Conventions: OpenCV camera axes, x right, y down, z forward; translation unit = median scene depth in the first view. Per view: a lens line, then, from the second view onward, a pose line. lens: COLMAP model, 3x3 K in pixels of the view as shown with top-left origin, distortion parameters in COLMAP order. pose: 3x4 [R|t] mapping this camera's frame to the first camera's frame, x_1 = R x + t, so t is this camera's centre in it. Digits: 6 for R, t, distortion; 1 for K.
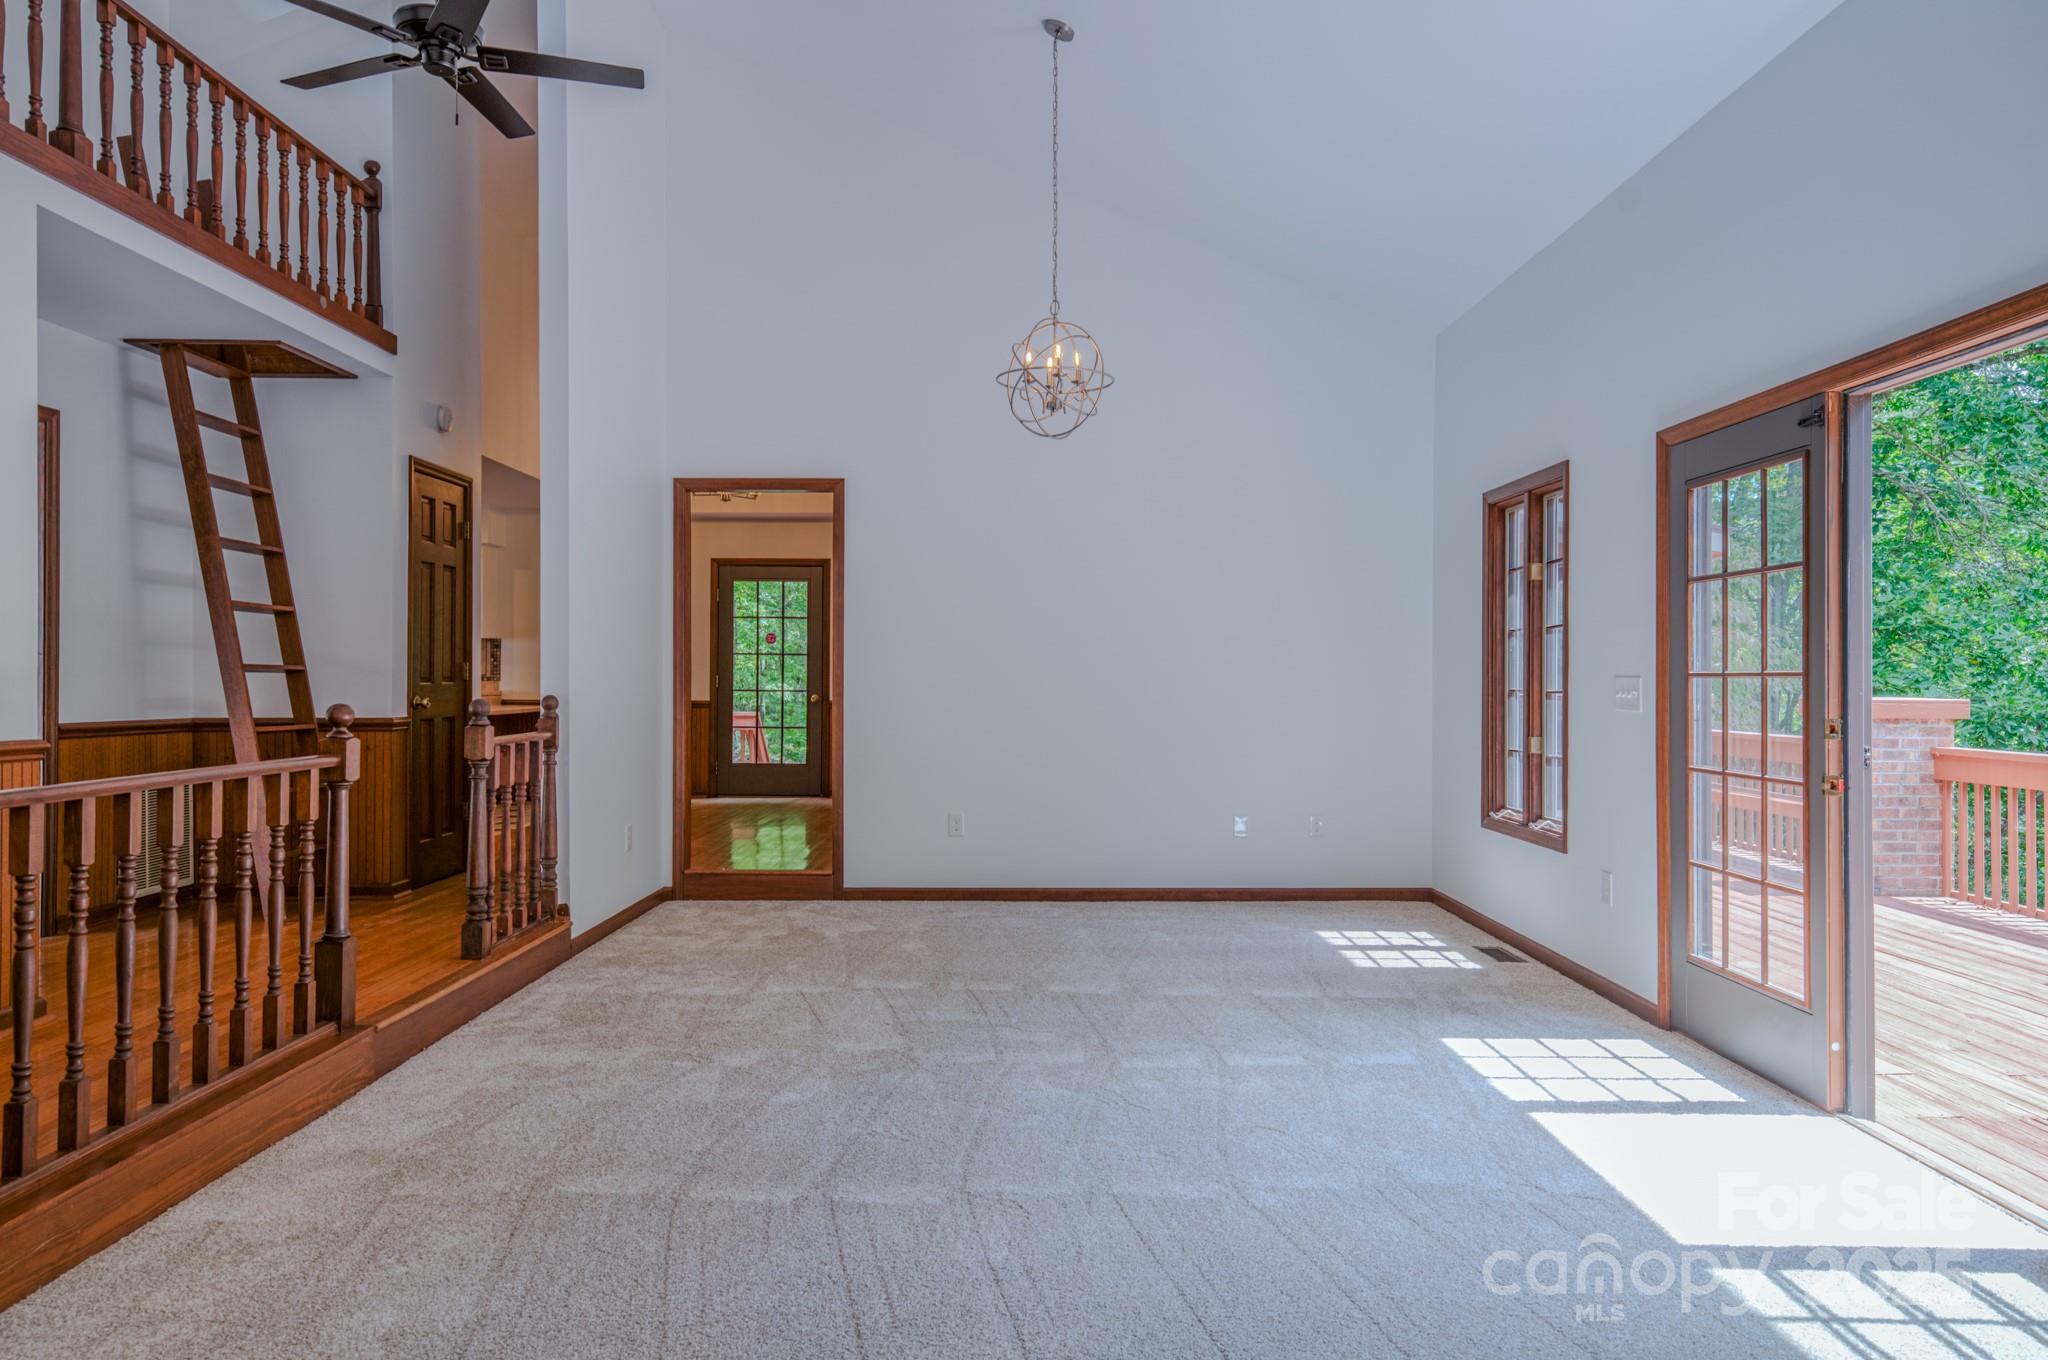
lens RADIAL K [[1343.3, 0, 1025.9], [0, 1343.3, 674.0], [0, 0, 1]] dist [0.022636, 0.000130]
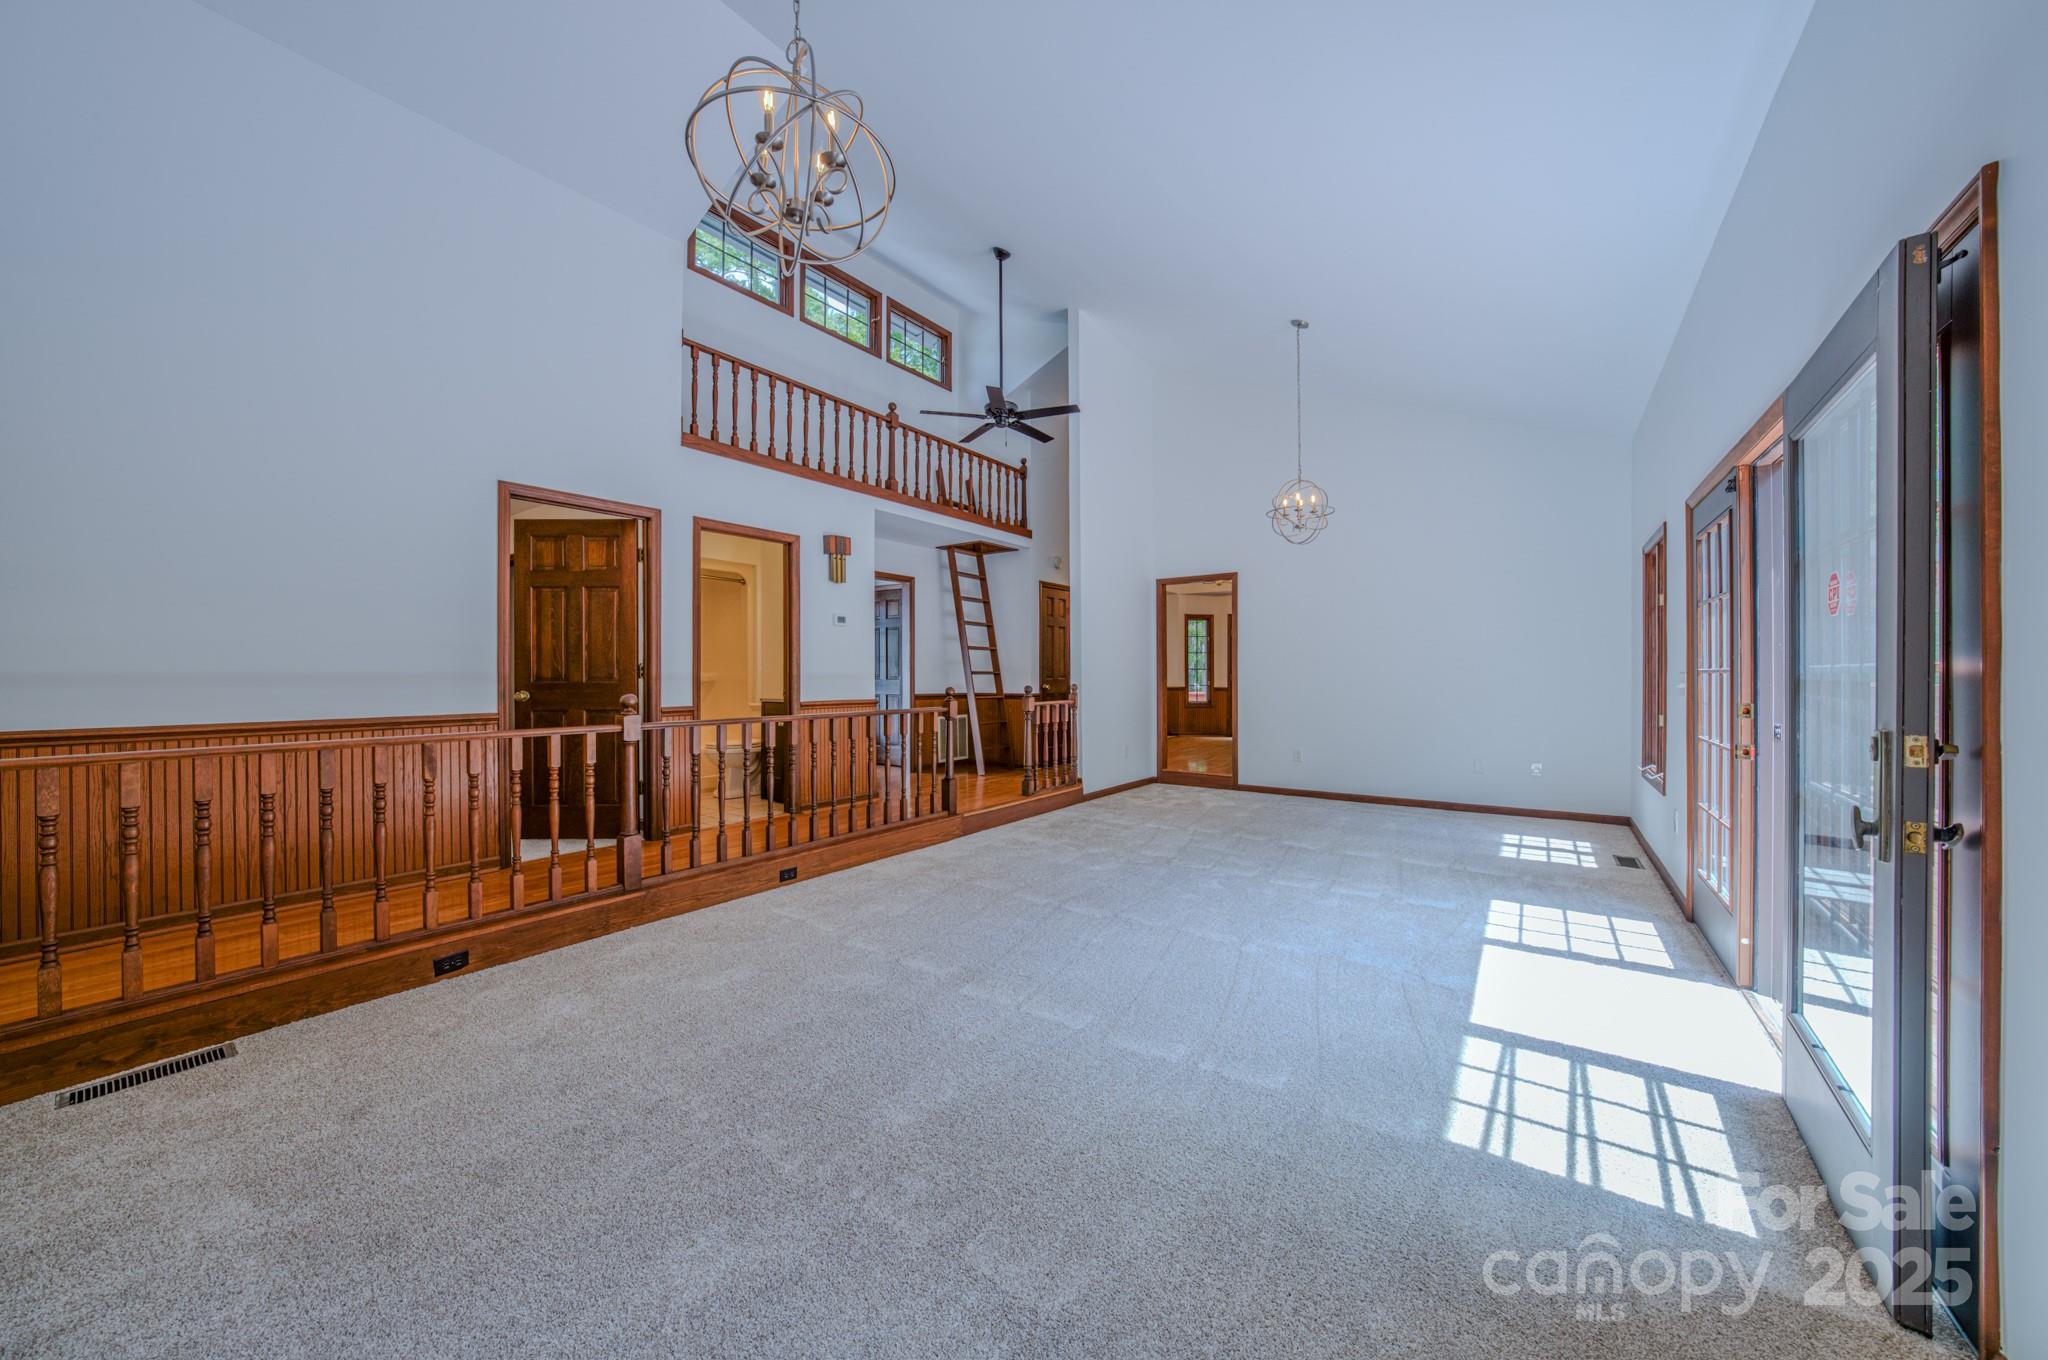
lens RADIAL K [[704.6, 0, 1029.3], [0, 704.6, 676.6], [0, 0, 1]] dist [-0.026338, 0.000120]
pose [[0.810407, -0.002836, -0.585861, 0.301928], [0.005502, 0.999981, 0.002771, -0.000085], [0.585842, -0.005469, 0.810407, 0.009421]]
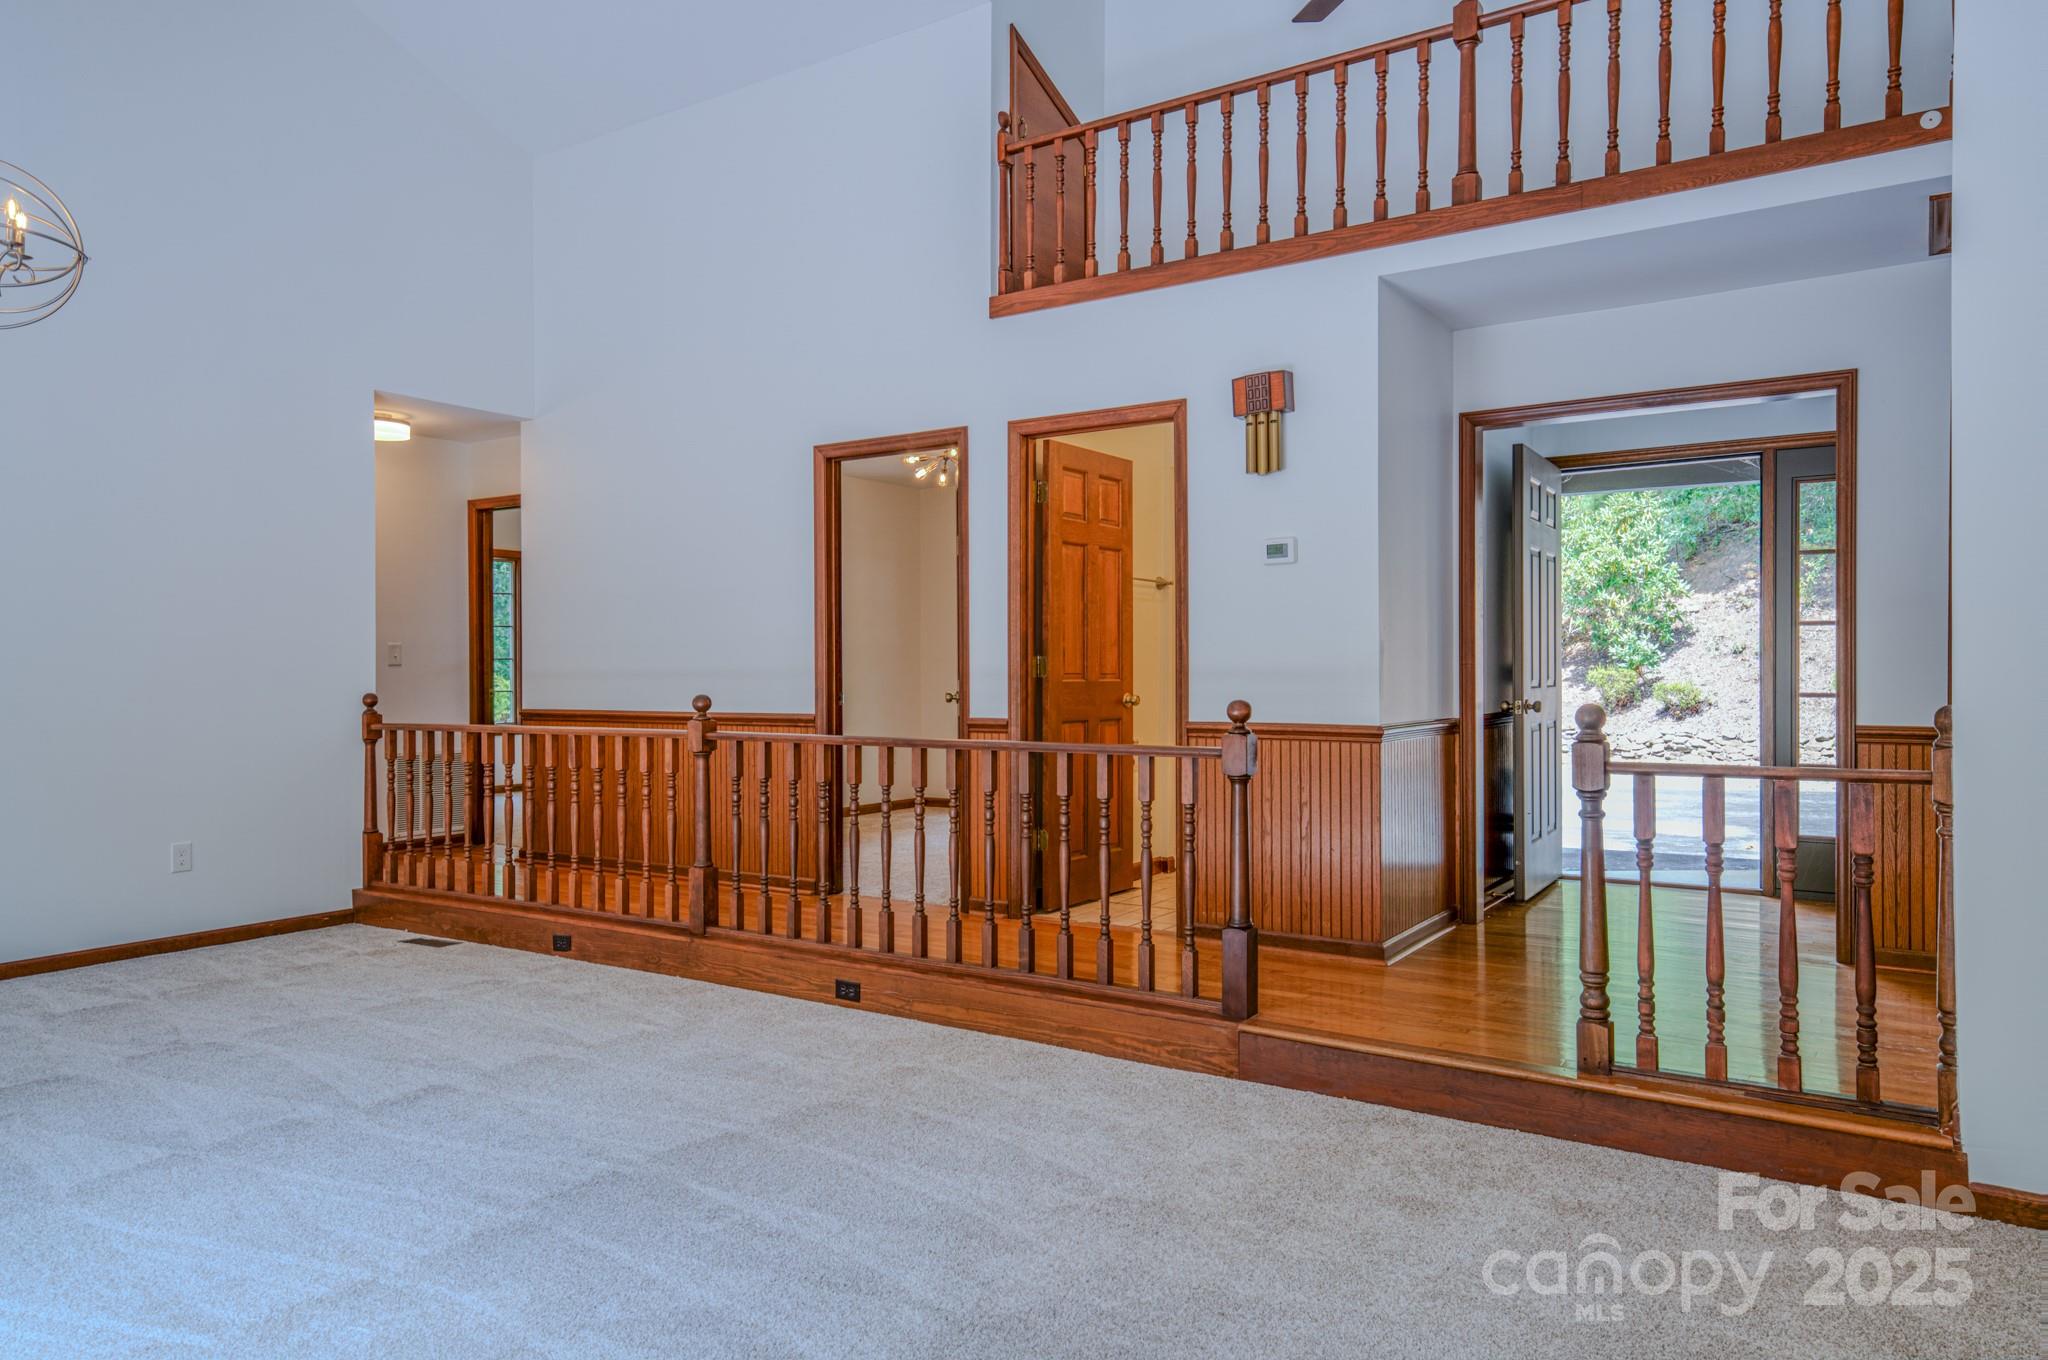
lens RADIAL K [[1343.3, 0, 1025.9], [0, 1343.3, 674.0], [0, 0, 1]] dist [0.022636, 0.000130]
pose [[-0.559076, -0.002464, -0.829113, 0.332341], [0.003157, 0.999982, -0.005100, 0.006346], [0.829111, -0.005469, -0.559058, 1.112389]]
